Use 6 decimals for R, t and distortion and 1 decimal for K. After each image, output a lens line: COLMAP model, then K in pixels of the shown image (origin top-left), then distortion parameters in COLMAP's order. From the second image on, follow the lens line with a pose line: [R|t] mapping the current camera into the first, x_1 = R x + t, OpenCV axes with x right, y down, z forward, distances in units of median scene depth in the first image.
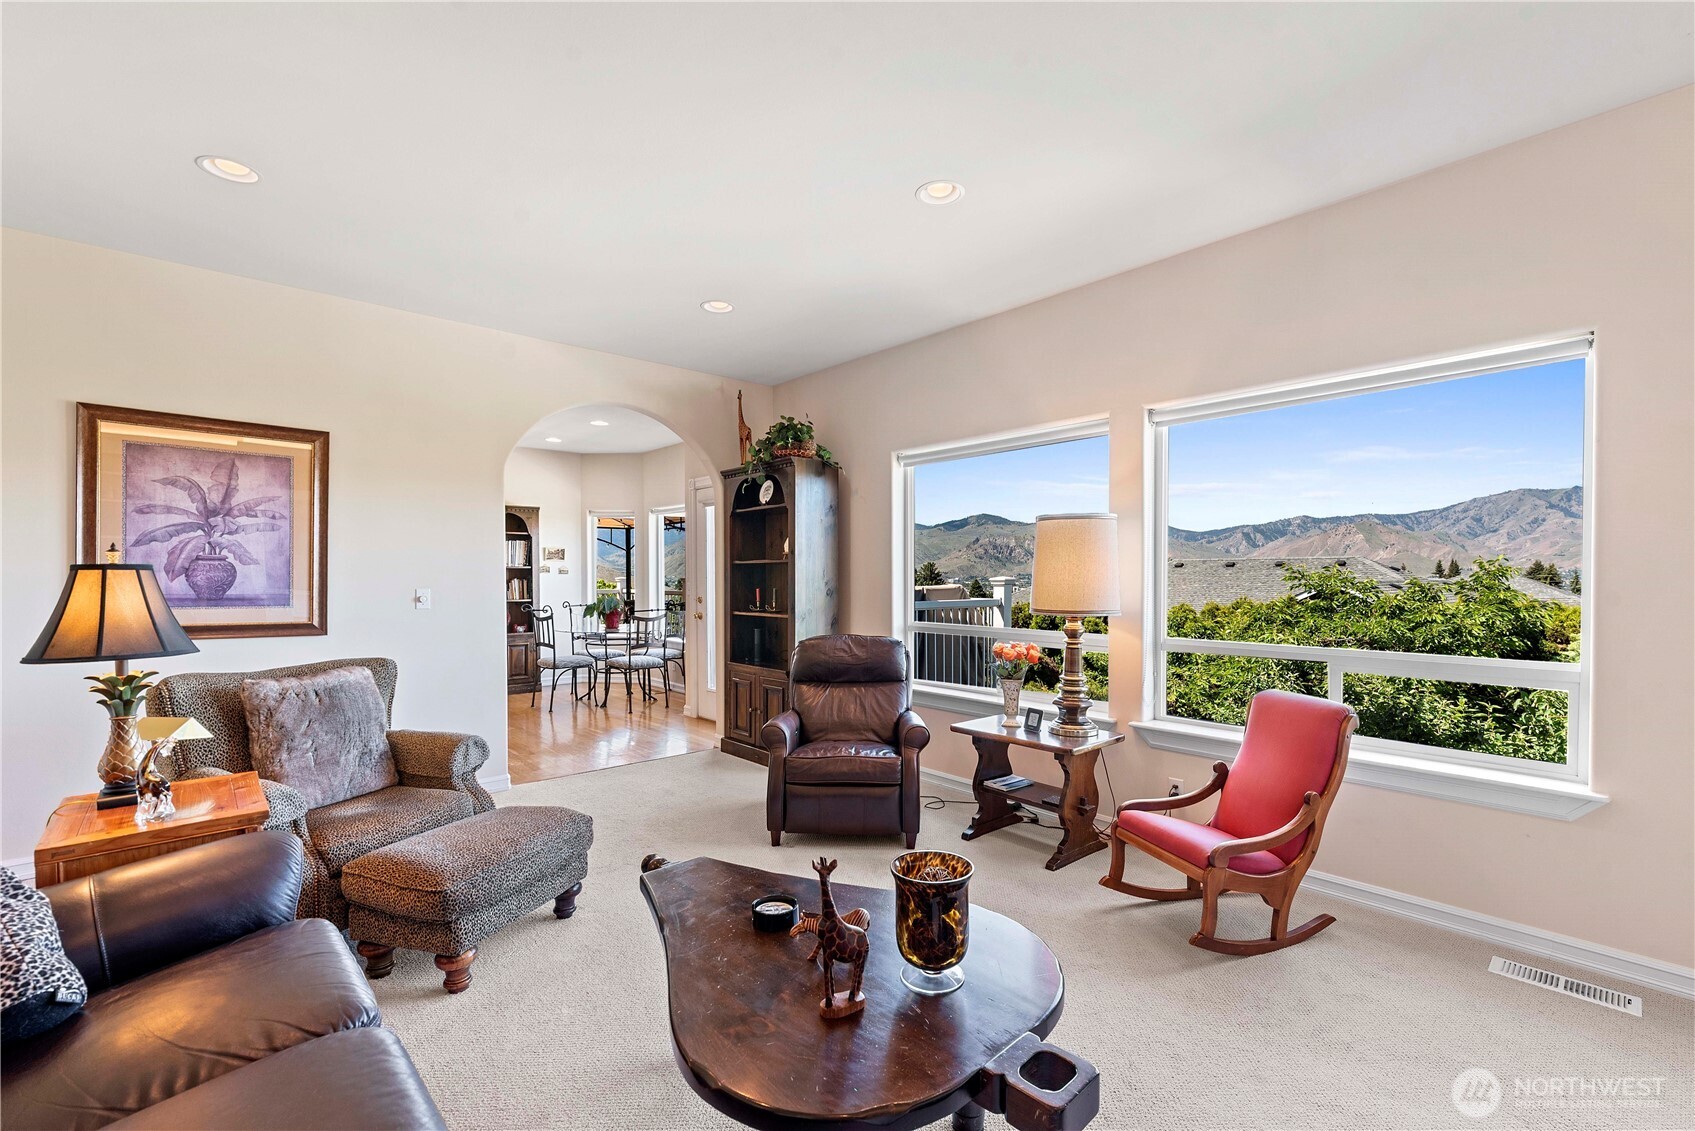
lens RADIAL K [[733.7, 0, 859.9], [0, 733.7, 573.2], [0, 0, 1]] dist [-0.000332, -0.000366]
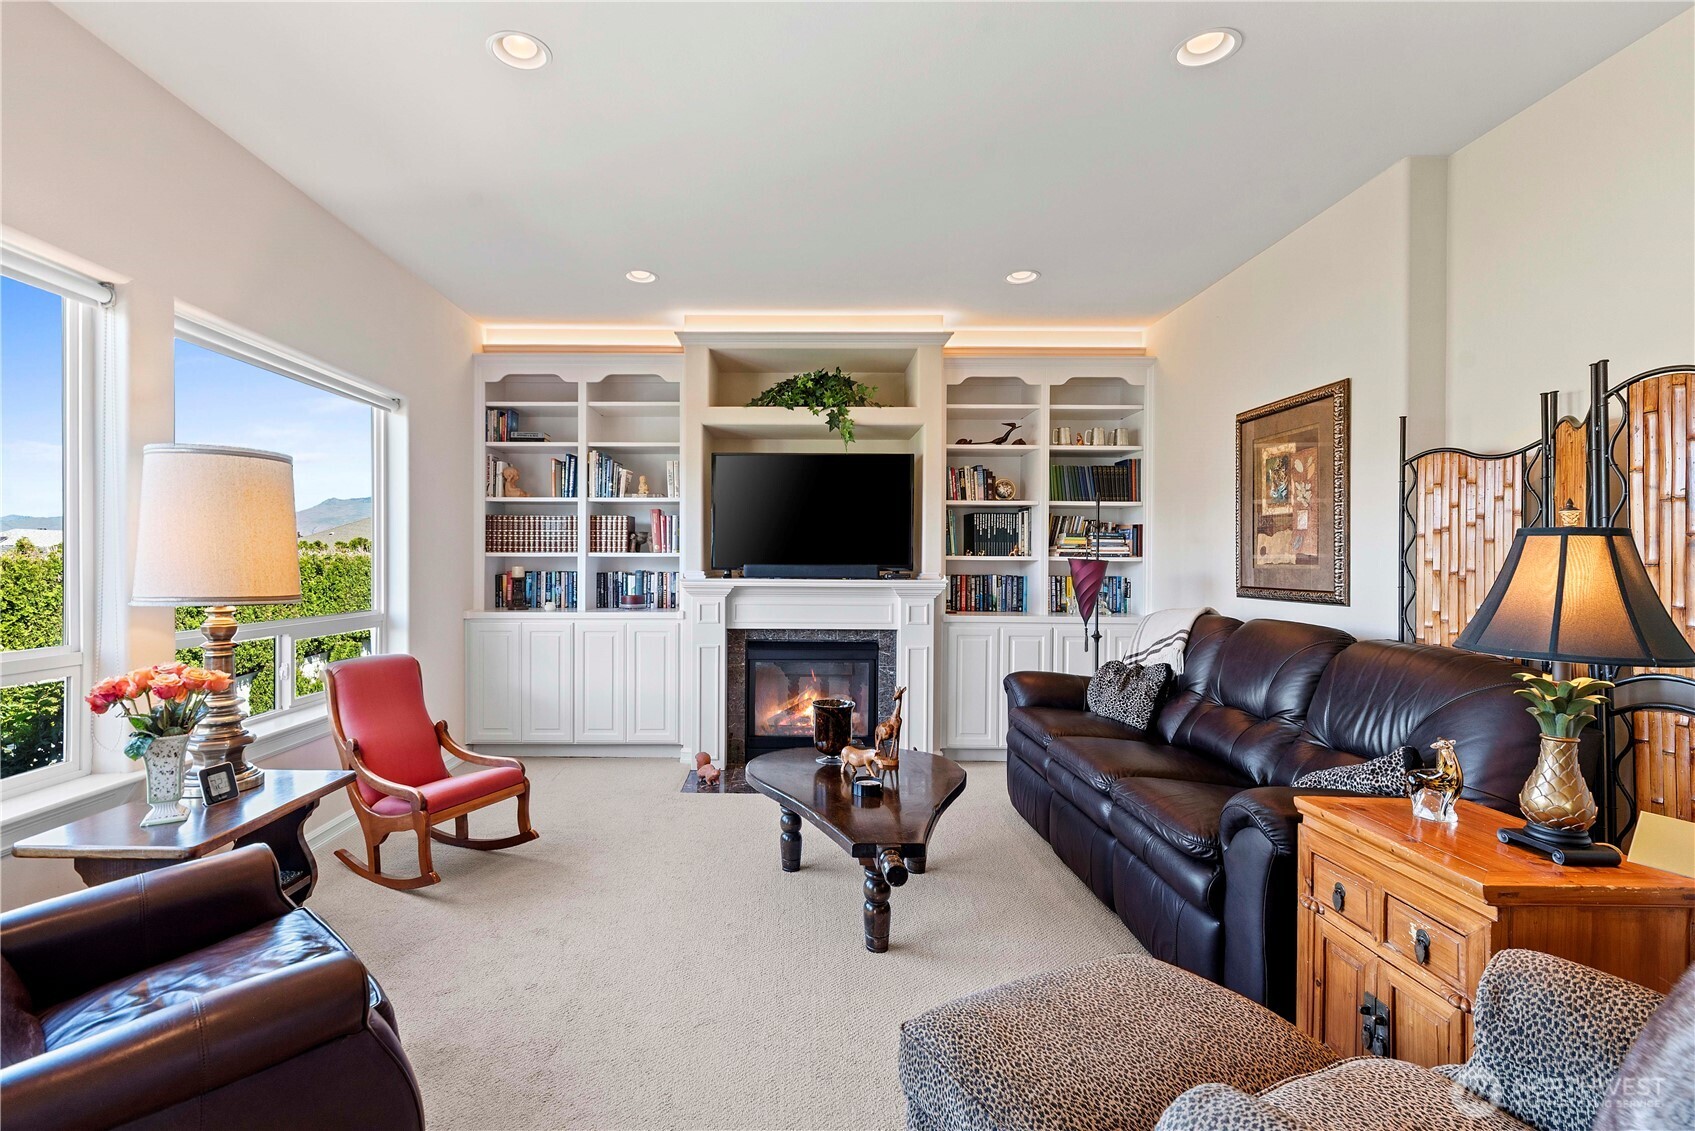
lens RADIAL K [[760.4, 0, 782.1], [0, 760.4, 563.9], [0, 0, 1]] dist [-0.002806, -0.000248]
pose [[-0.707387, -0.005820, 0.706803, -0.537387], [-0.007376, 0.999972, 0.000852, 0.015839], [-0.706788, -0.004611, -0.707410, 1.126765]]
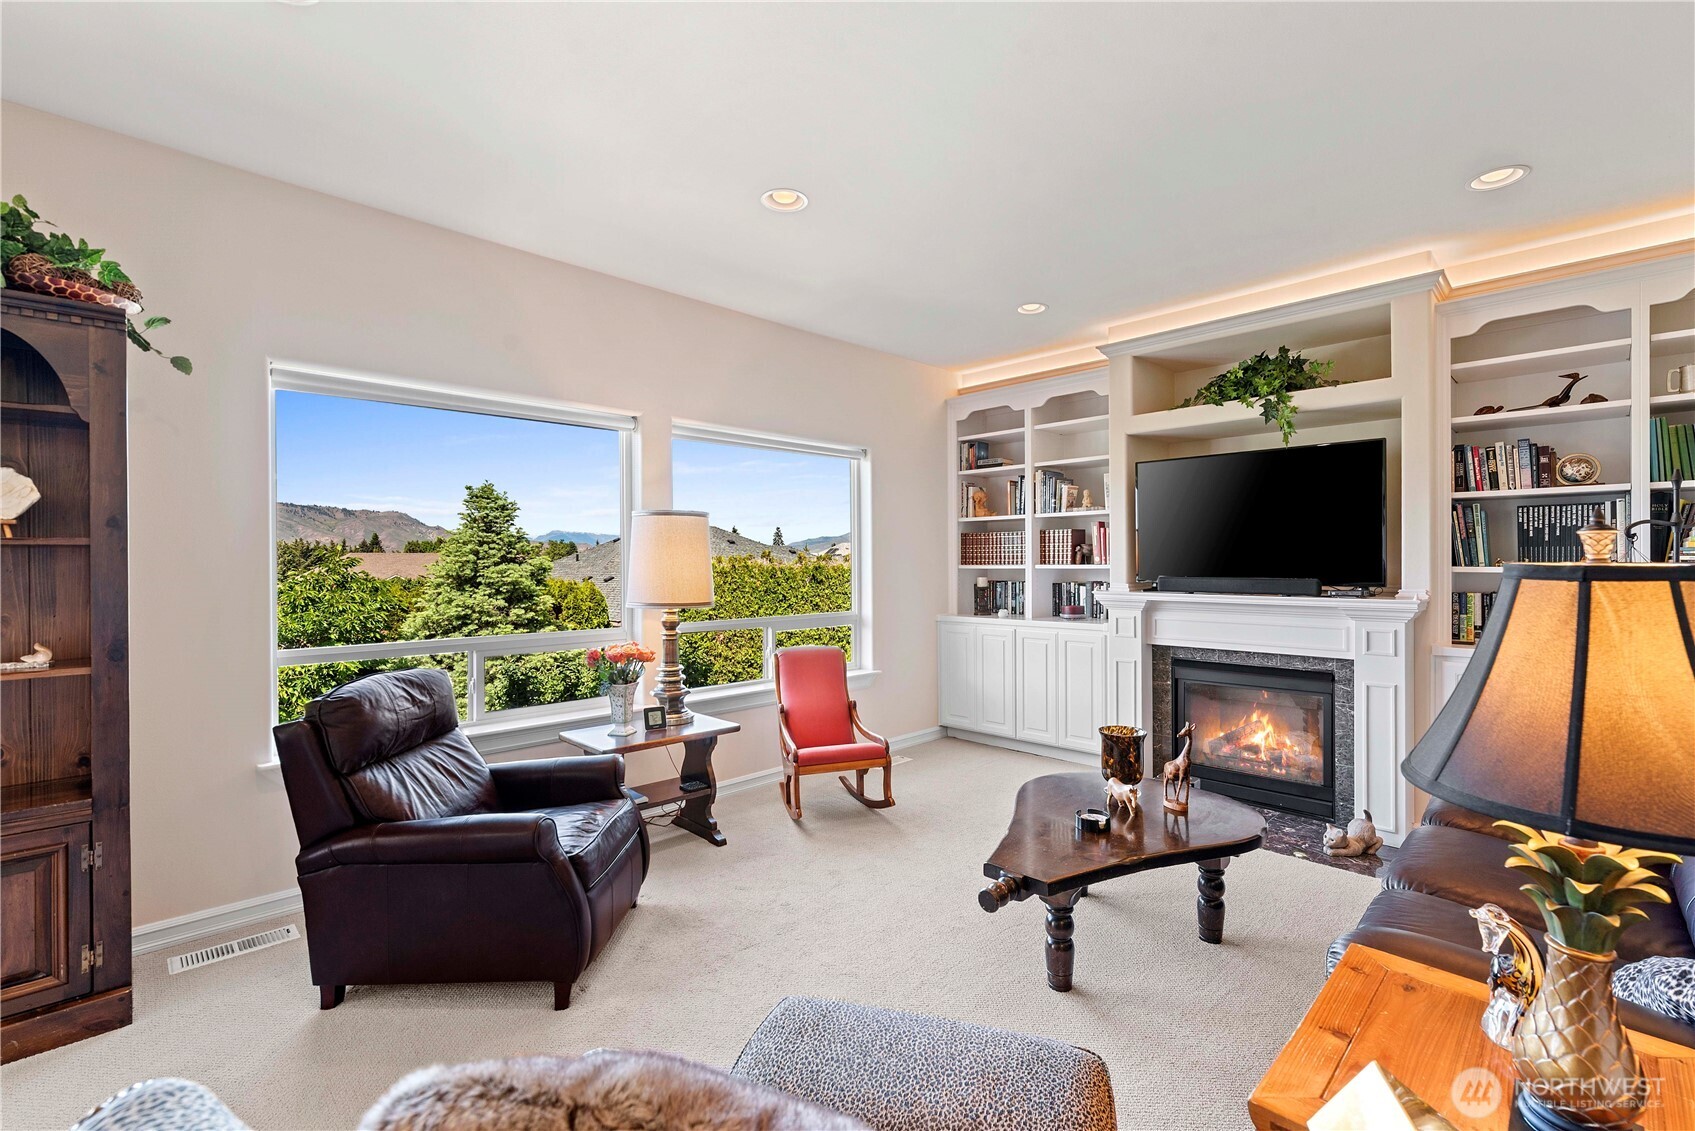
lens RADIAL K [[727.8, 0, 847.5], [0, 727.8, 565.5], [0, 0, 1]] dist [-0.000721, -0.000242]
pose [[-0.021823, -0.003283, 0.999756, -0.747586], [0.001122, 0.999994, 0.003309, -0.006475], [-0.999761, 0.001194, -0.021819, 0.776579]]
